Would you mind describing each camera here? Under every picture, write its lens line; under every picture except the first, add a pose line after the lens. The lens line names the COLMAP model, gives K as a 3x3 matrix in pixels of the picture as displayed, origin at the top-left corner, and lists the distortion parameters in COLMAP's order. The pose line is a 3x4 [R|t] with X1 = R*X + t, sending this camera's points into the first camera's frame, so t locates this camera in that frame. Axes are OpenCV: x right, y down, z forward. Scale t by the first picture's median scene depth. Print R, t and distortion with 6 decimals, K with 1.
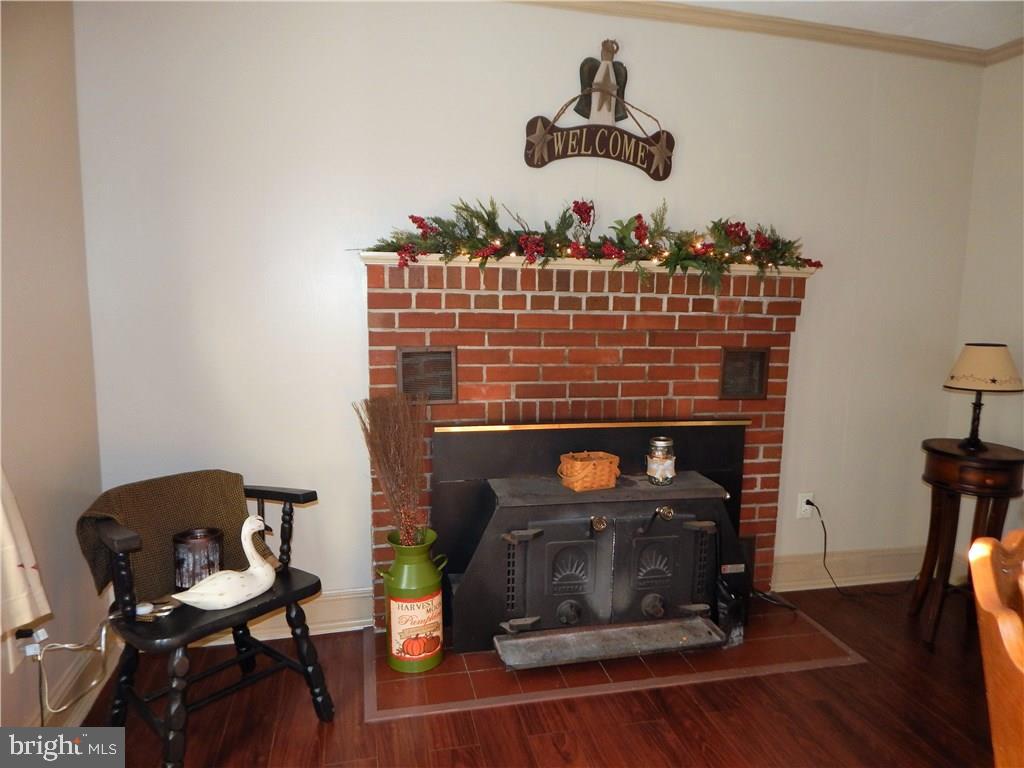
lens RADIAL K [[663.3, 0, 511.8], [0, 663.3, 388.2], [0, 0, 1]] dist [-0.002484, -0.000839]
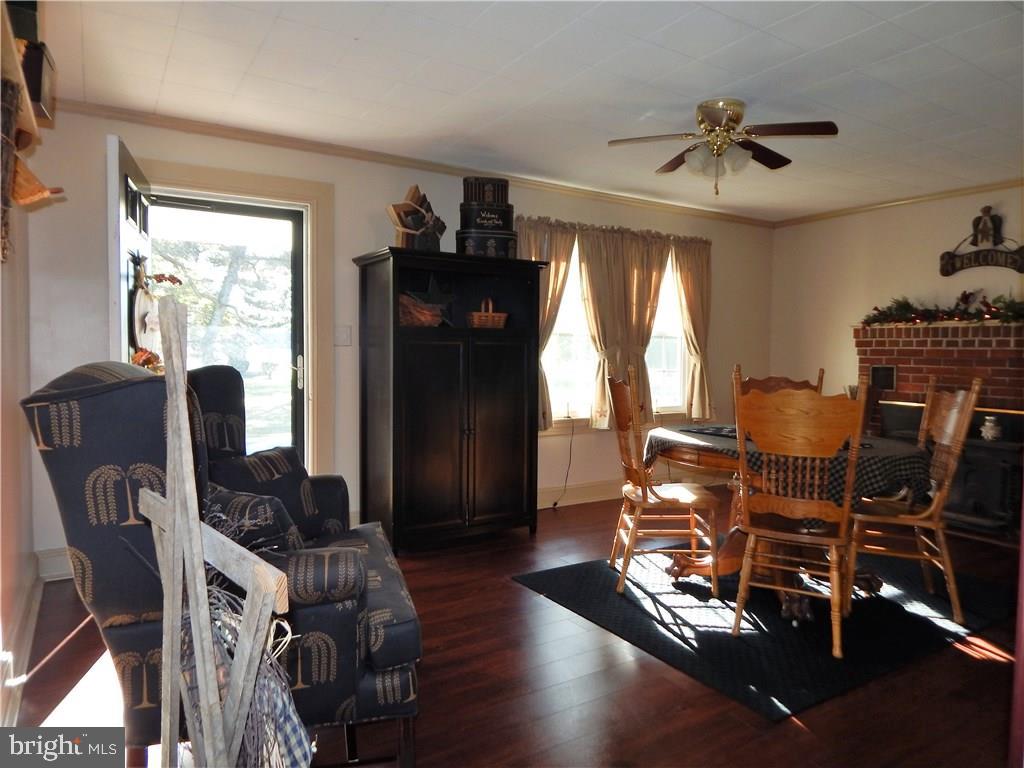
lens RADIAL K [[663.3, 0, 511.2], [0, 663.3, 382.0], [0, 0, 1]] dist [-0.002484, -0.000839]
pose [[0.315640, 0.035137, -0.948228, 1.526849], [-0.121177, 0.992625, -0.003554, 0.147936], [0.941110, 0.116025, 0.317570, -0.825628]]
